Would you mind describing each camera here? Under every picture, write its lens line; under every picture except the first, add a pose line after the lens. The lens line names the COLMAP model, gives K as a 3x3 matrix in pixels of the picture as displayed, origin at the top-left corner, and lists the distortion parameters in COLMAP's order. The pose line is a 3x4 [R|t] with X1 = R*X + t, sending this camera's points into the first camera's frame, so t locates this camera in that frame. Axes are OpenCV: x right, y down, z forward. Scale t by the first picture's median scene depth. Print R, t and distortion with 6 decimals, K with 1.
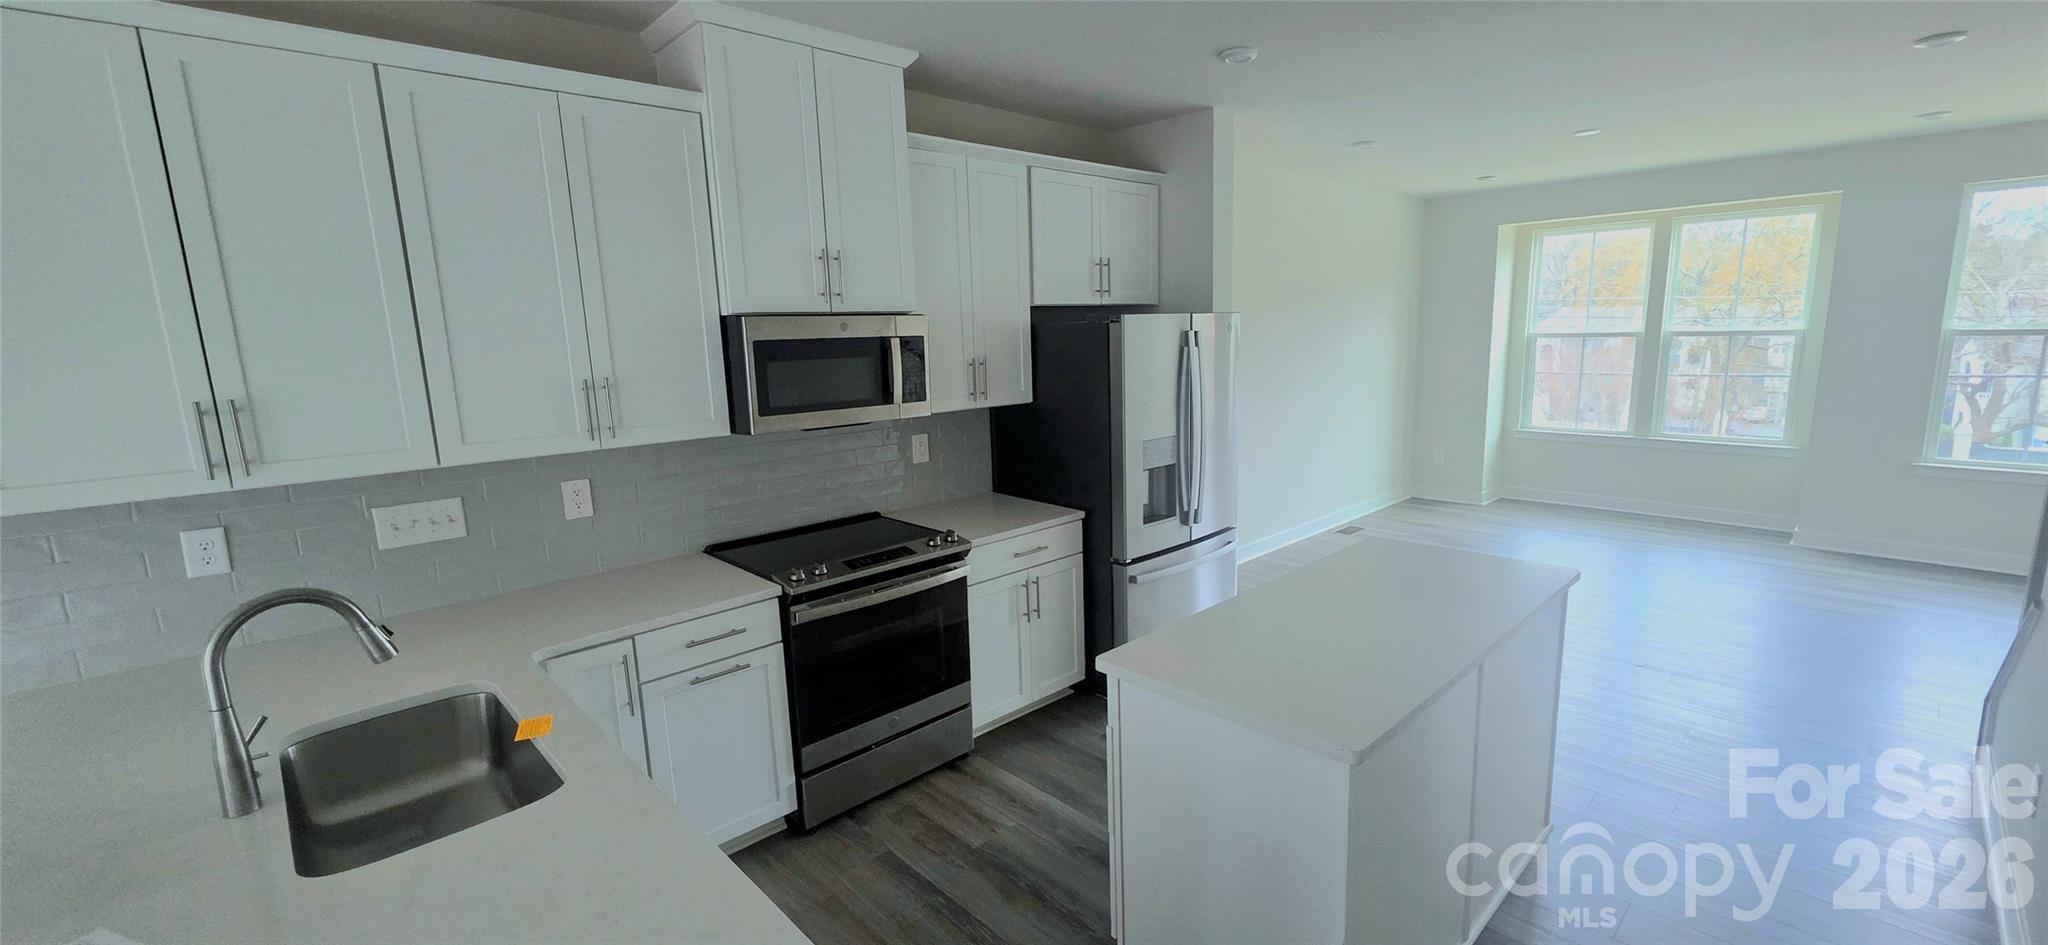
lens RADIAL K [[827.8, 0, 1017.4], [0, 827.8, 460.2], [0, 0, 1]] dist [0.000516, -0.000077]
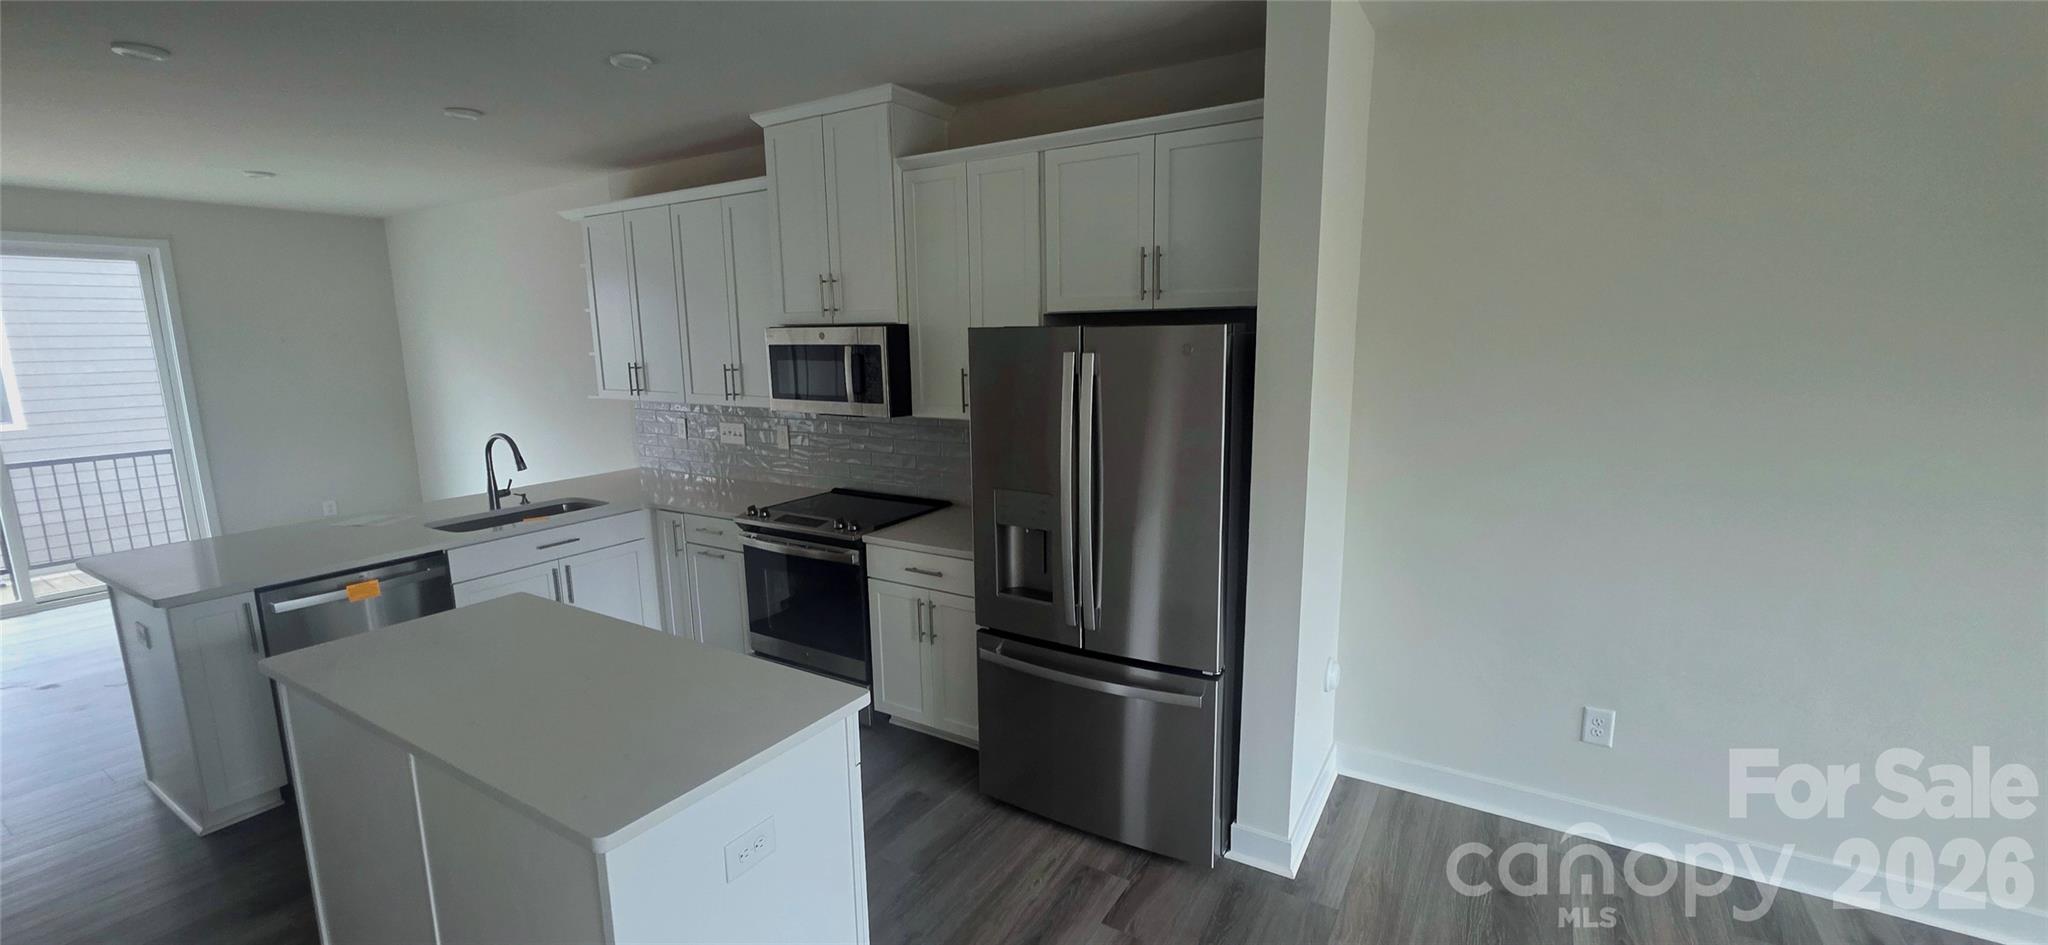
lens RADIAL K [[827.8, 0, 1017.4], [0, 827.8, 460.2], [0, 0, 1]] dist [0.000516, -0.000077]
pose [[0.251496, 0.175578, -0.951799, 1.014177], [-0.143546, 0.979298, 0.142721, -0.184533], [0.957154, 0.100733, 0.271493, 0.893109]]
